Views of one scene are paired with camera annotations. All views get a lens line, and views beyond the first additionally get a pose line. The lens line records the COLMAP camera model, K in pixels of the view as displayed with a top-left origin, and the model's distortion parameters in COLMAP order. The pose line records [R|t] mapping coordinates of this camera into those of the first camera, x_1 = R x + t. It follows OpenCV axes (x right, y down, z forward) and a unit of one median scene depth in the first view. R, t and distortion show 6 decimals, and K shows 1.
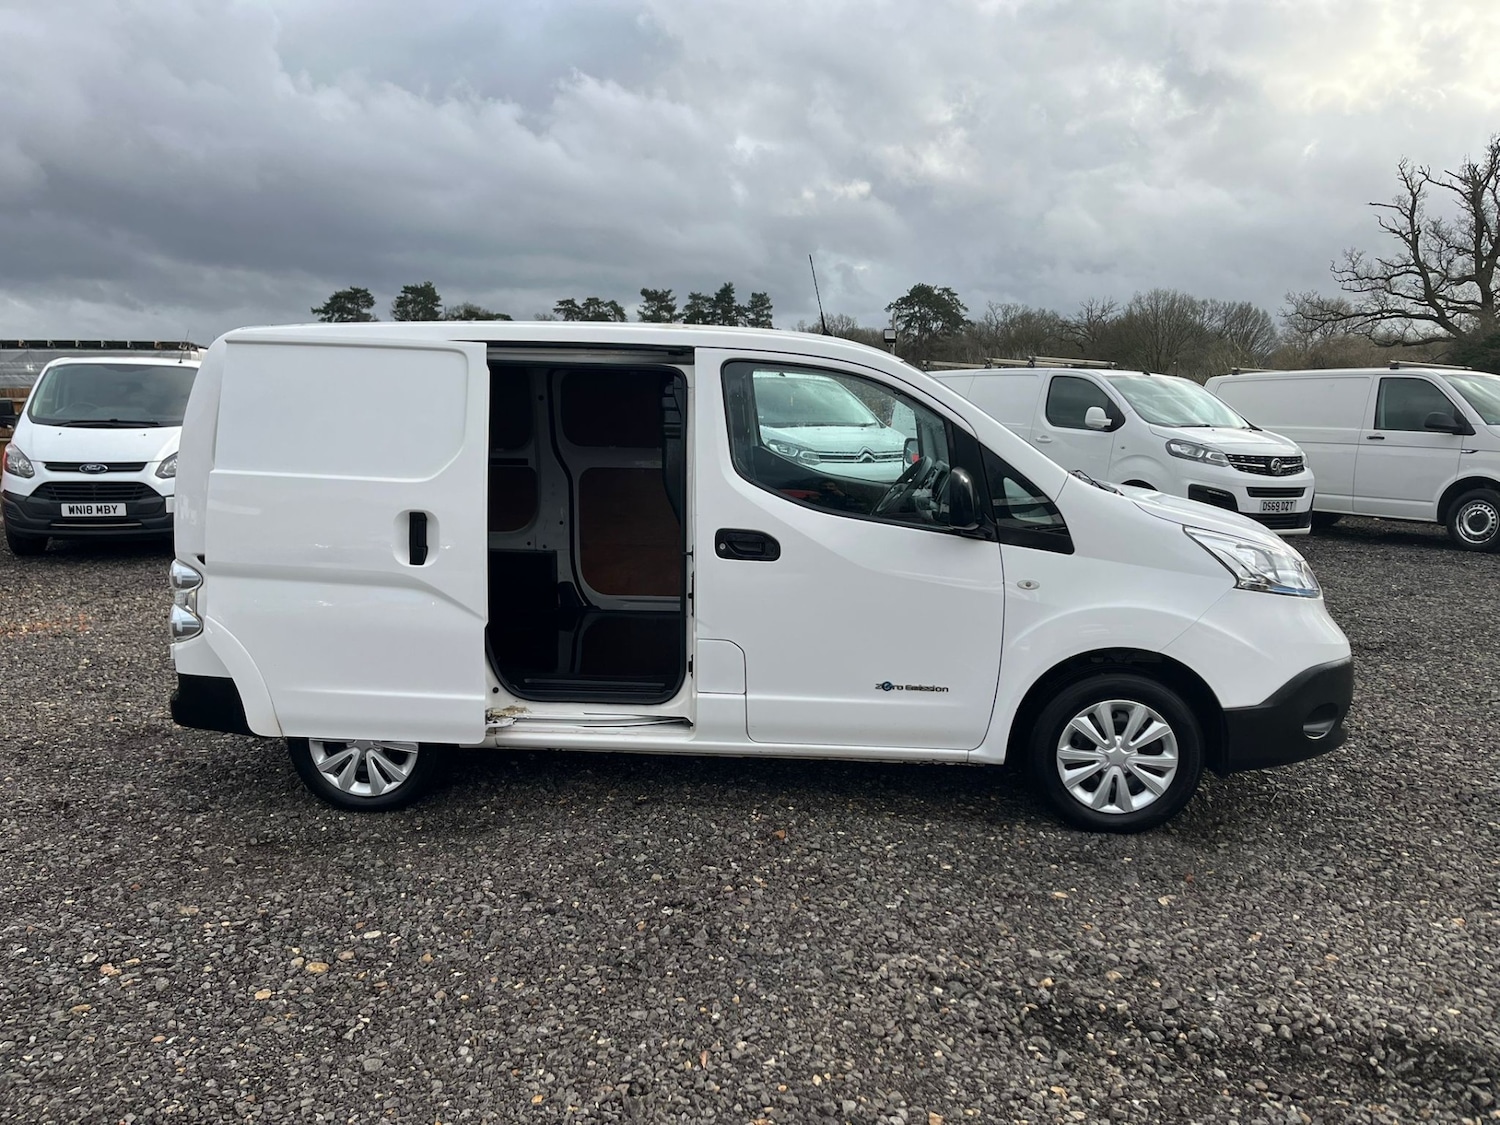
lens RADIAL K [[1125.3, 0, 750.0], [0, 1125.3, 562.5], [0, 0, 1]] dist [0.085904, -0.110916]
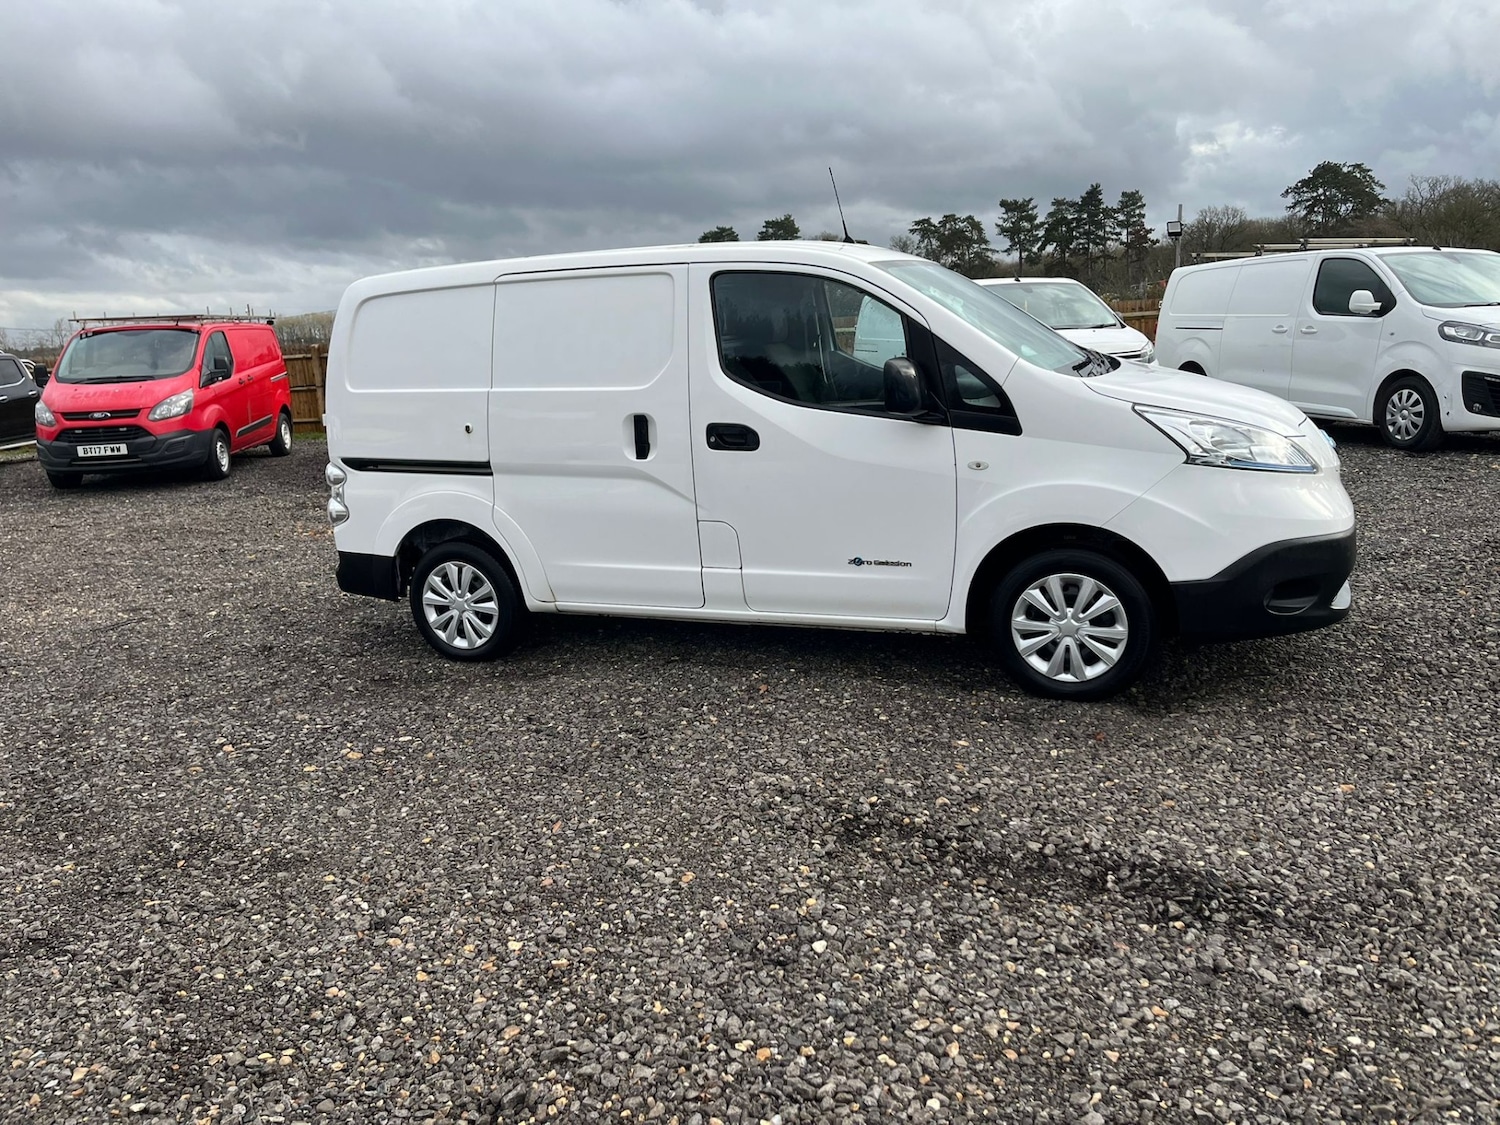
lens RADIAL K [[1125.3, 0, 750.0], [0, 1125.3, 562.5], [0, 0, 1]] dist [0.085904, -0.110916]
pose [[0.950418, 0.004017, -0.310951, 0.366379], [0.016493, 0.997858, 0.063303, 0.039034], [0.310539, -0.065293, 0.948316, -0.082463]]
